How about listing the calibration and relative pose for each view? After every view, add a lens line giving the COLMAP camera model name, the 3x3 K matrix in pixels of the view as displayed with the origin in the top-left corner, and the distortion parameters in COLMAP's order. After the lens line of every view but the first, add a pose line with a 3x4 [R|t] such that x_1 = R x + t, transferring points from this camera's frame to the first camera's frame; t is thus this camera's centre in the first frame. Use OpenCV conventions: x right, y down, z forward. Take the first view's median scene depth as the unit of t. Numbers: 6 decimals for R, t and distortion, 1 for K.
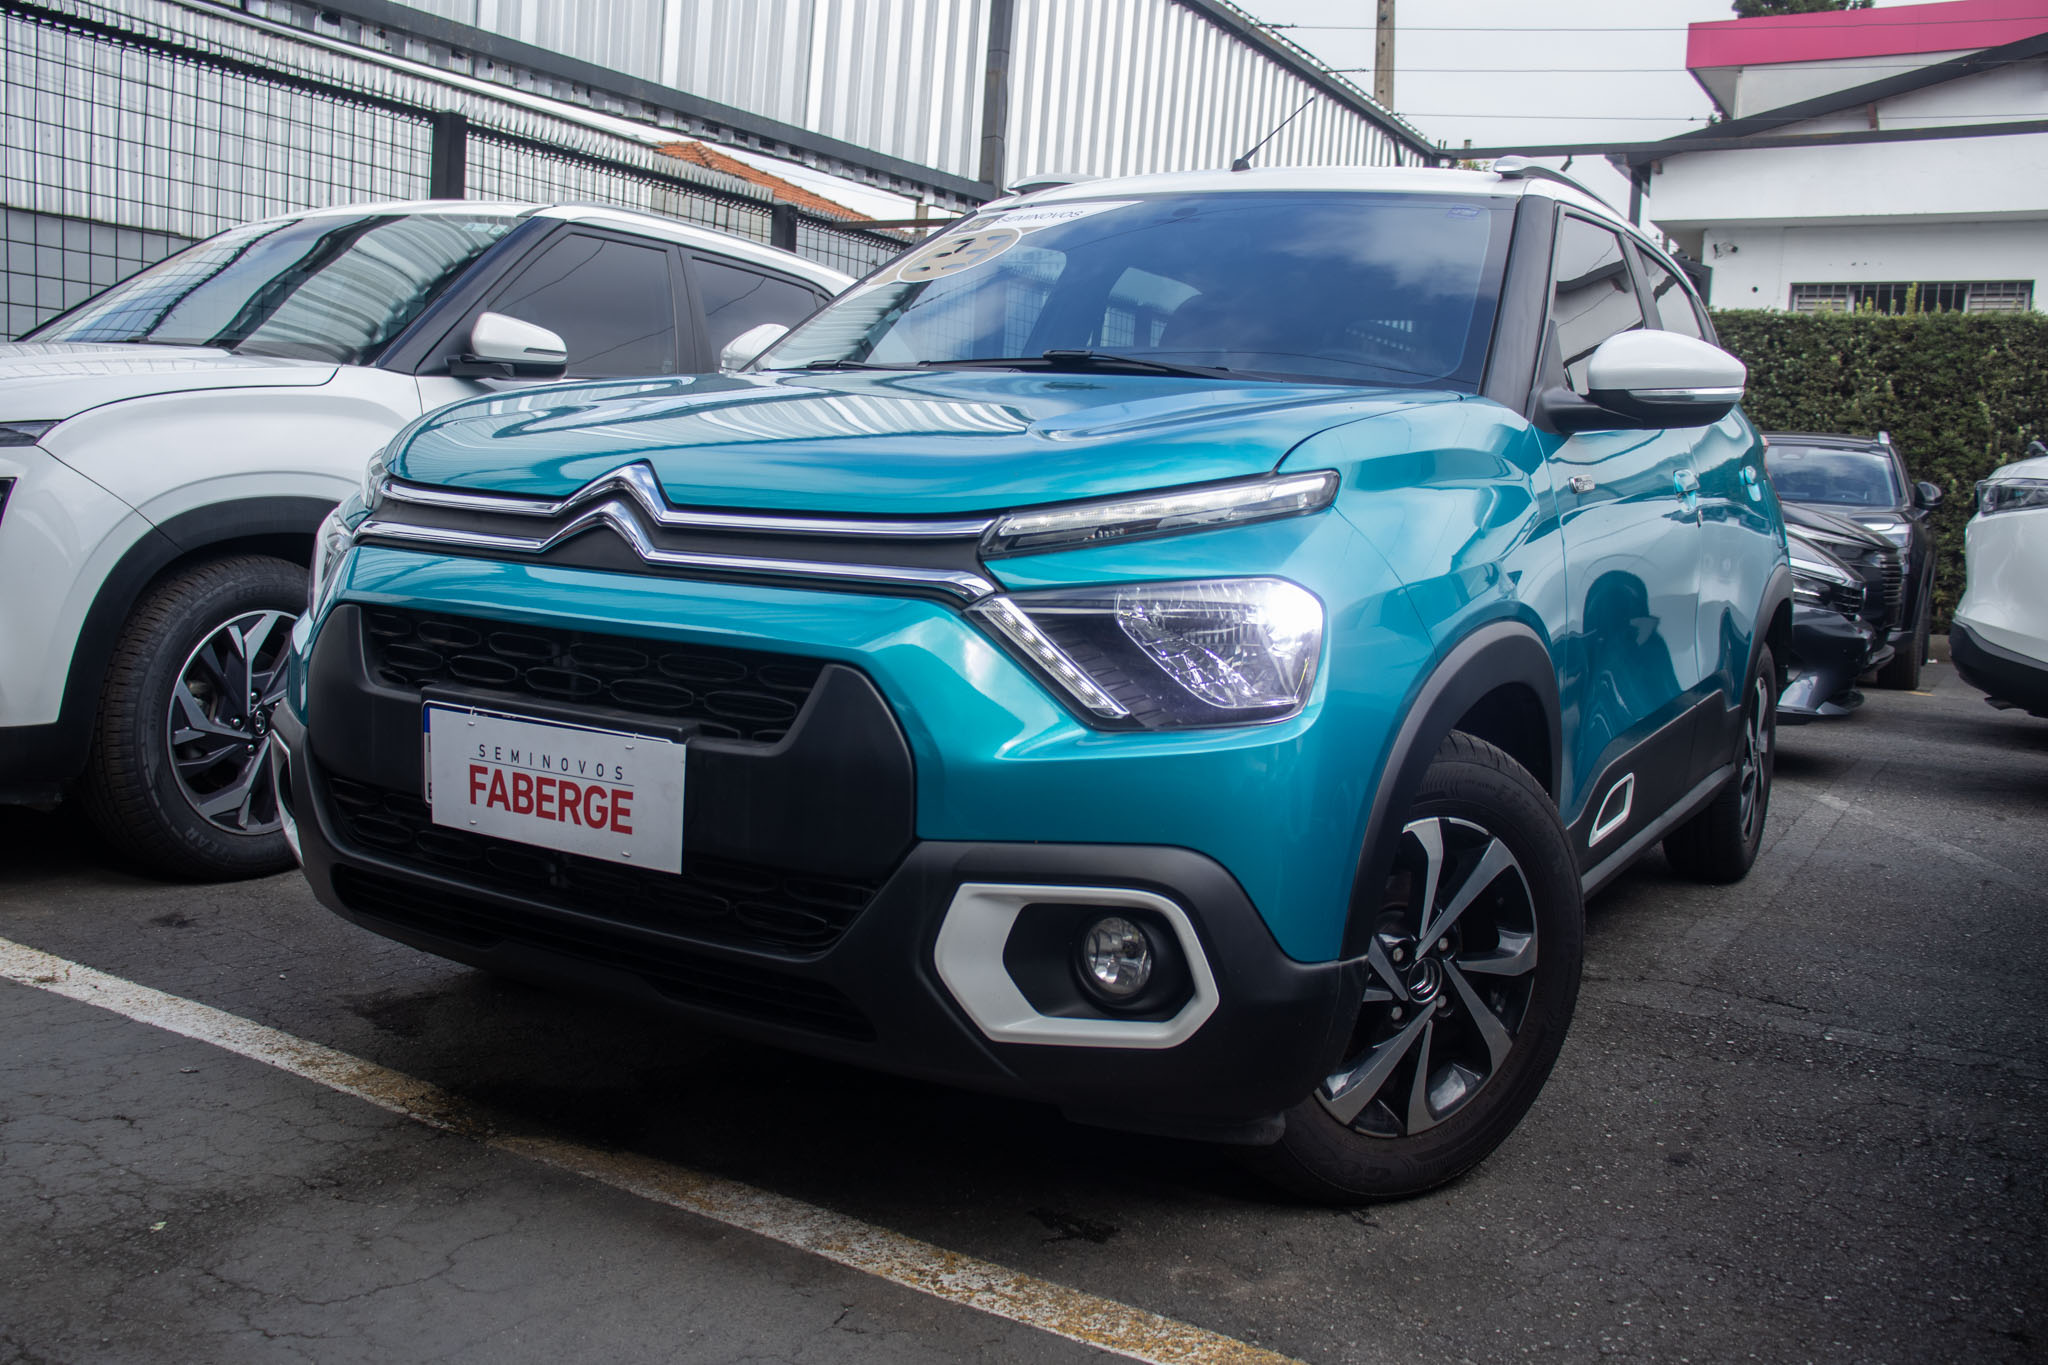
lens RADIAL K [[1823.3, 0, 1025.1], [0, 1823.3, 620.9], [0, 0, 1]] dist [-0.181391, 0.253470]
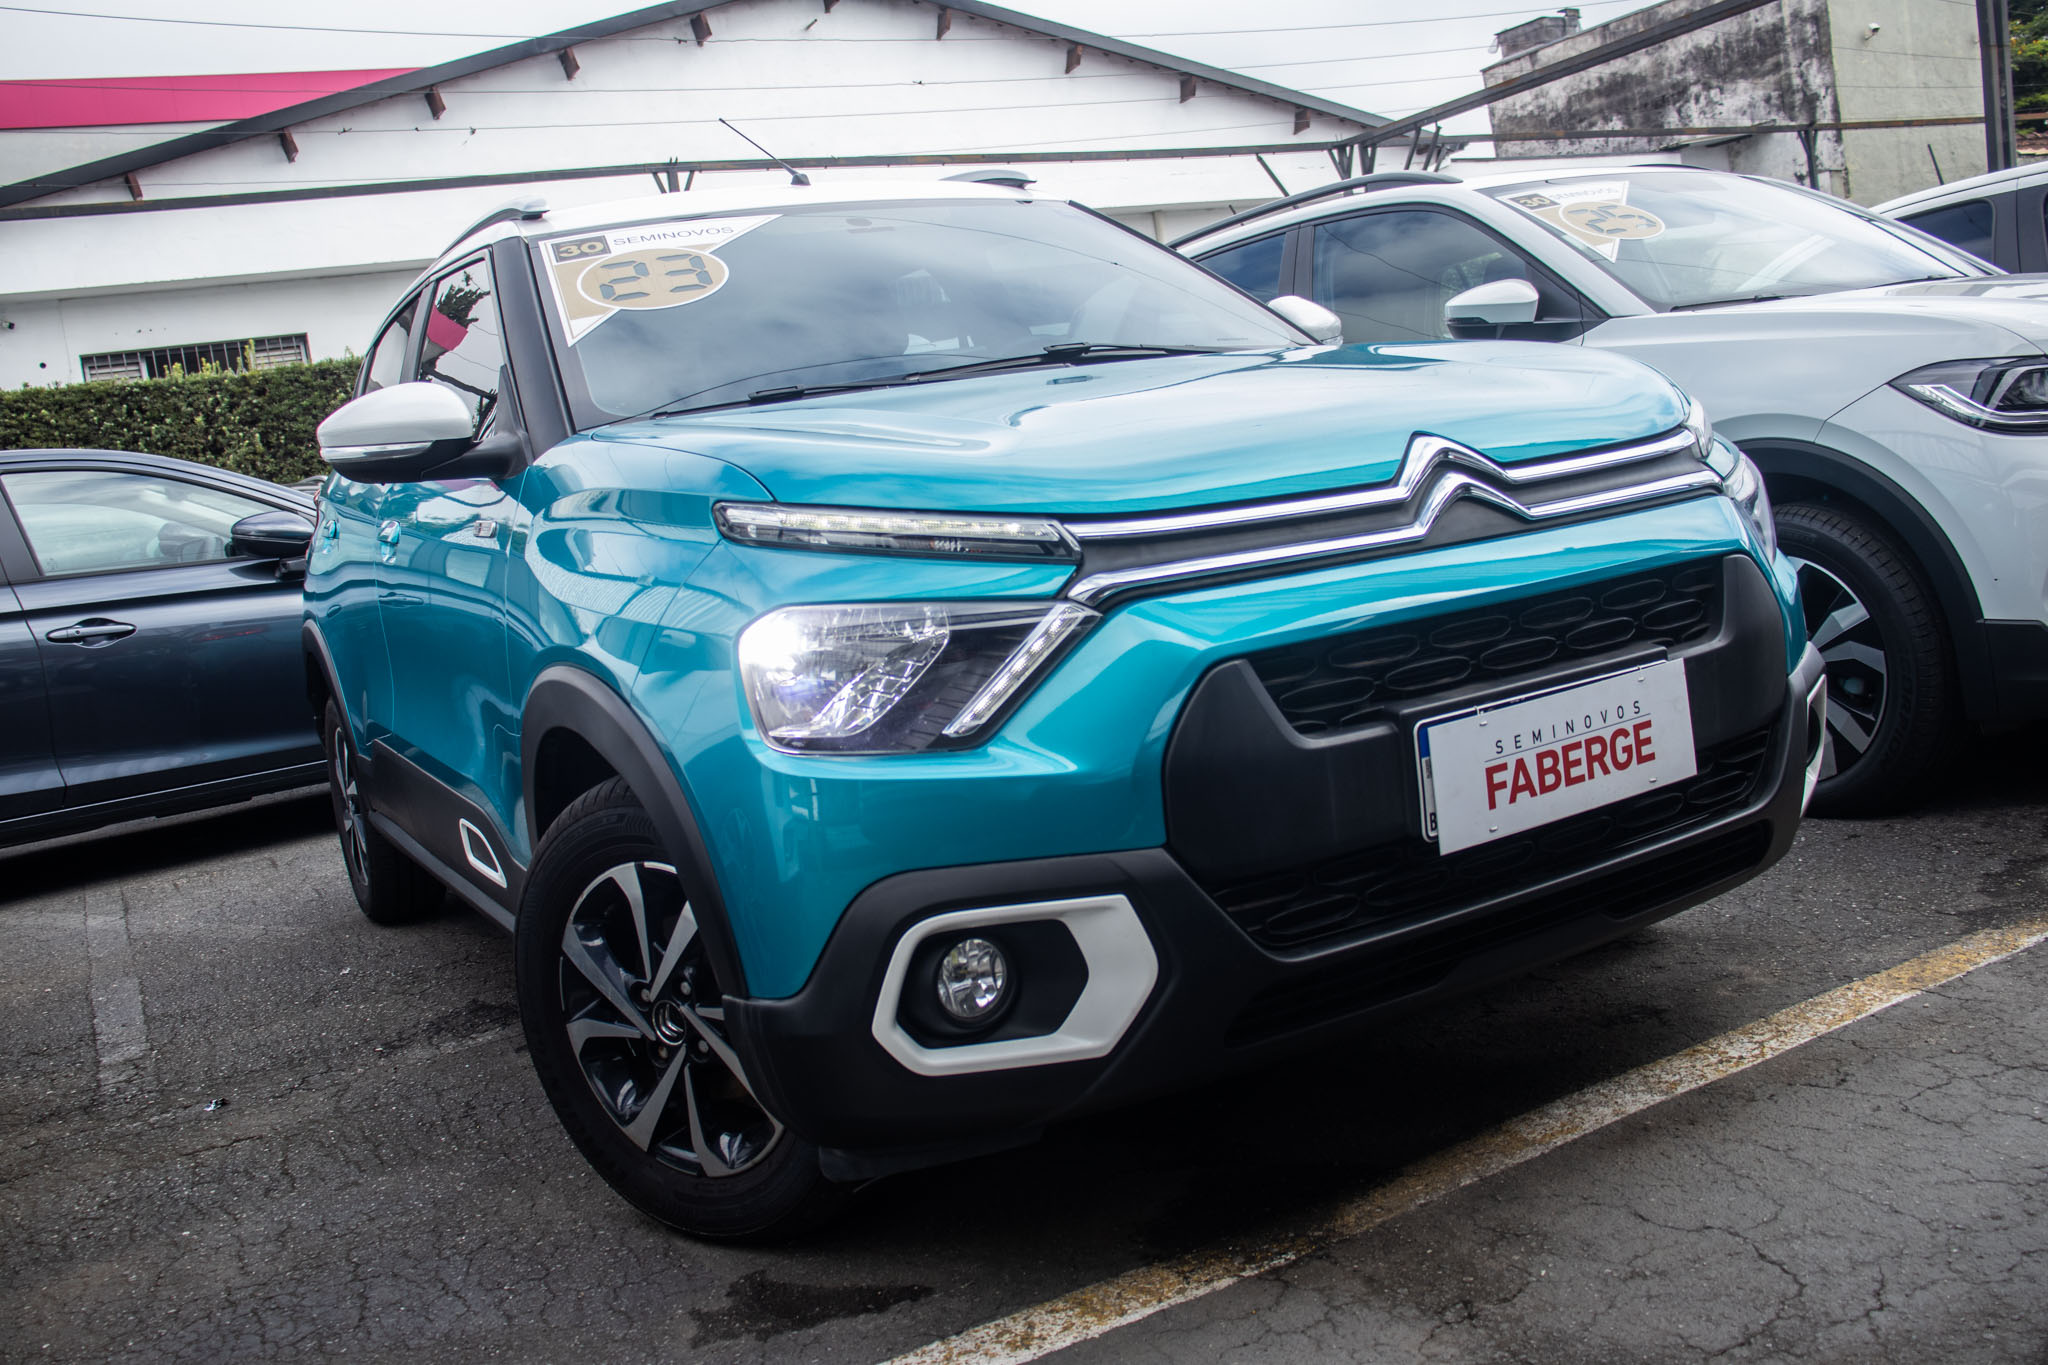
lens RADIAL K [[1796.6, 0, 1012.9], [0, 1796.6, 613.0], [0, 0, 1]] dist [-0.218883, 0.282782]
pose [[0.503227, -0.189870, 0.843037, -1.135671], [0.226345, 0.970465, 0.083459, -0.122259], [-0.833984, 0.148819, 0.531341, 0.685682]]
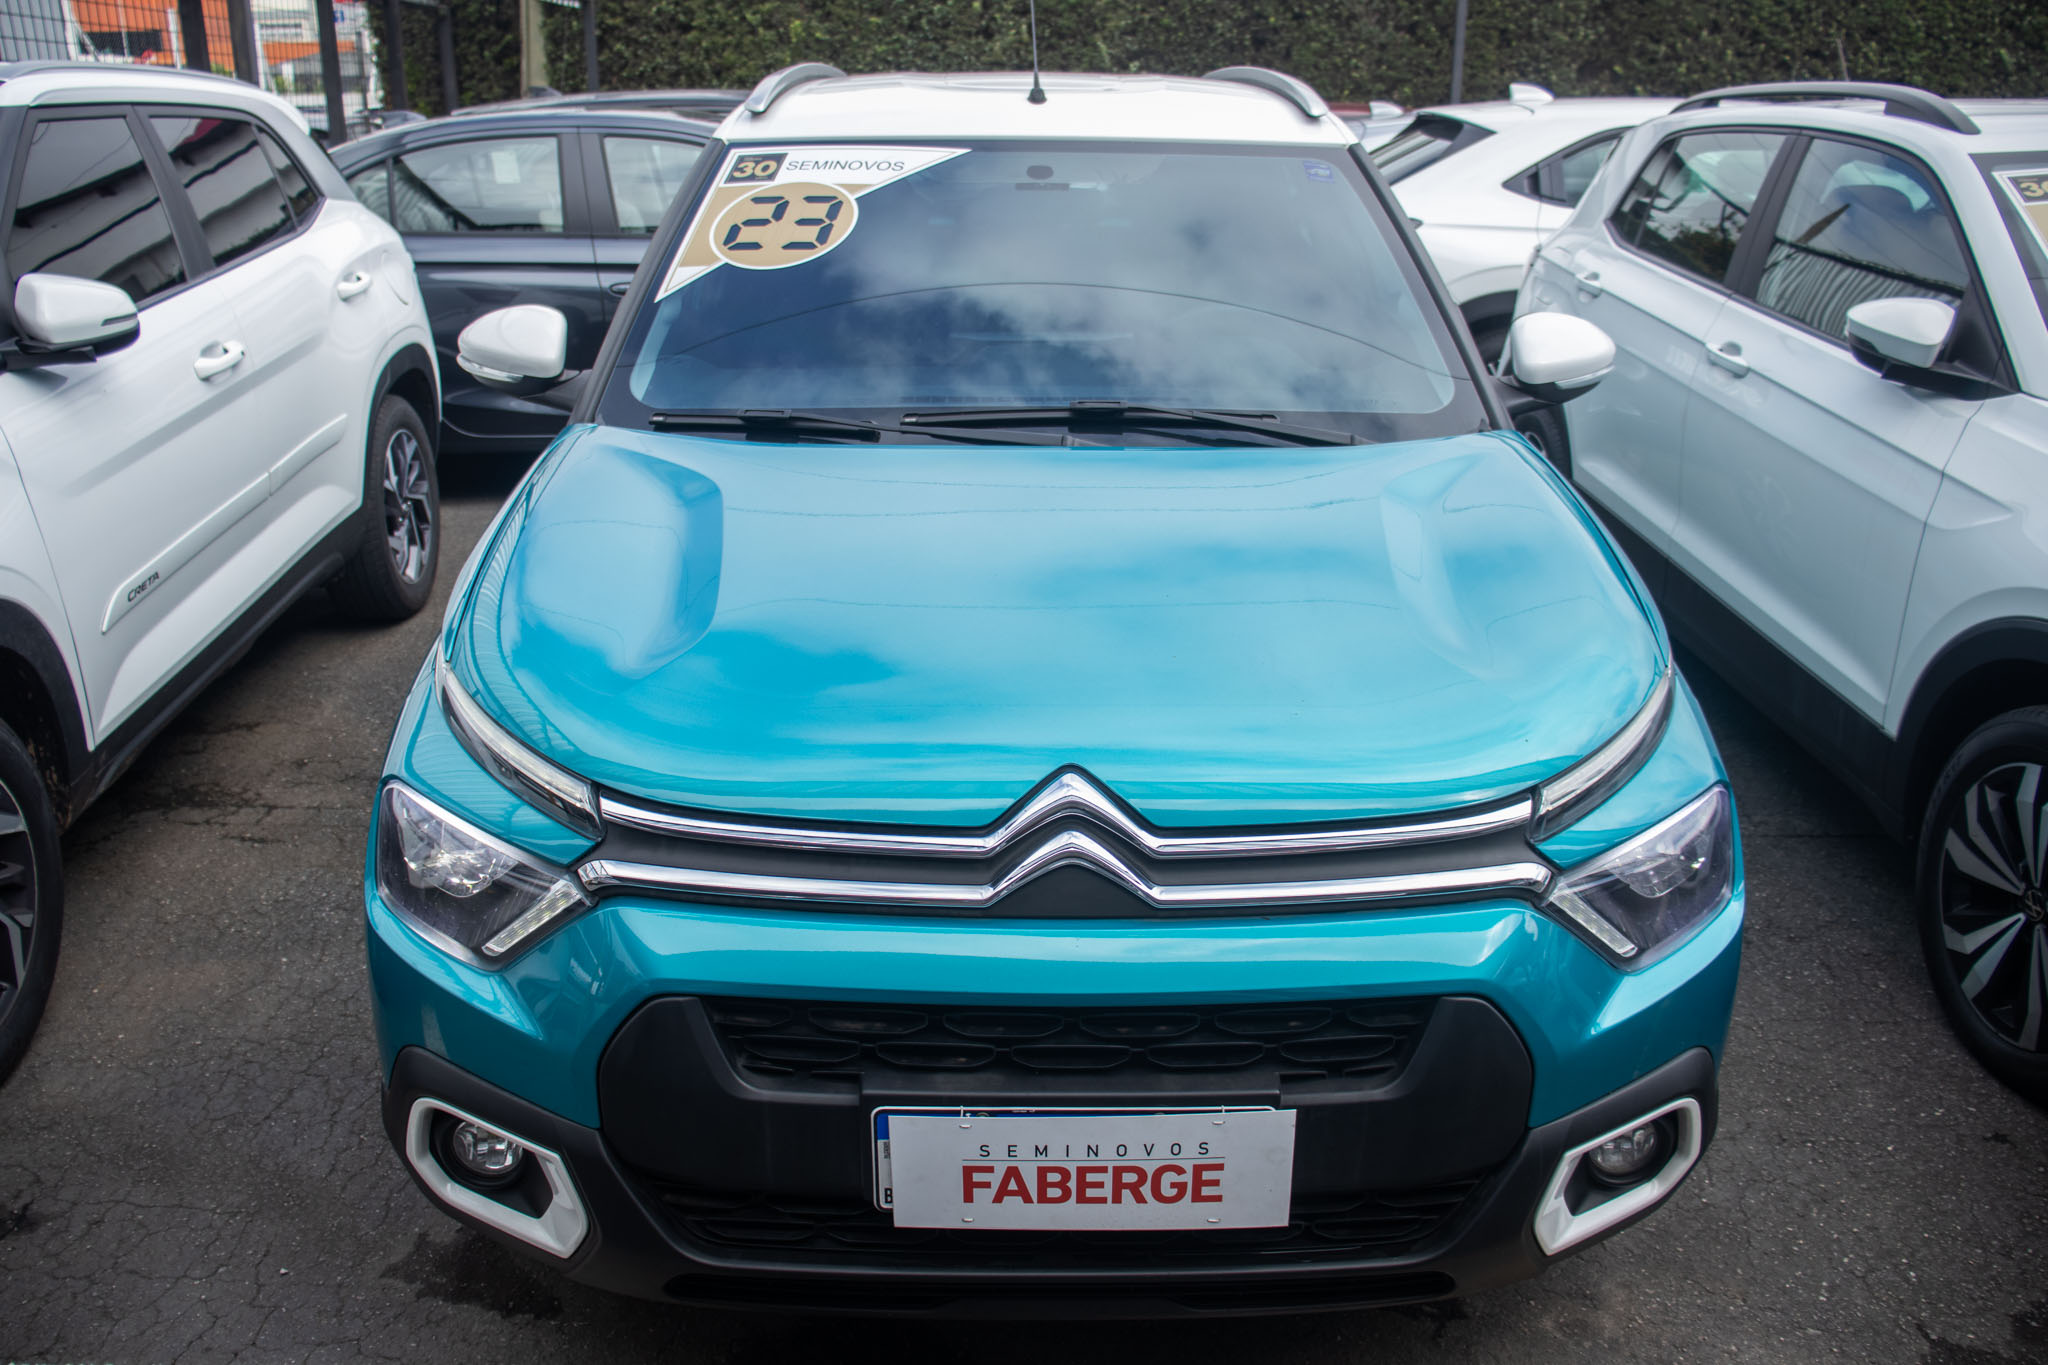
lens RADIAL K [[1697.6, 0, 1015.4], [0, 1697.6, 624.7], [0, 0, 1]] dist [-0.197111, 0.176446]
pose [[0.857008, -0.200748, 0.474592, -0.589462], [0.076184, 0.960234, 0.268600, -0.362024], [-0.509640, -0.194036, 0.838222, 0.364359]]
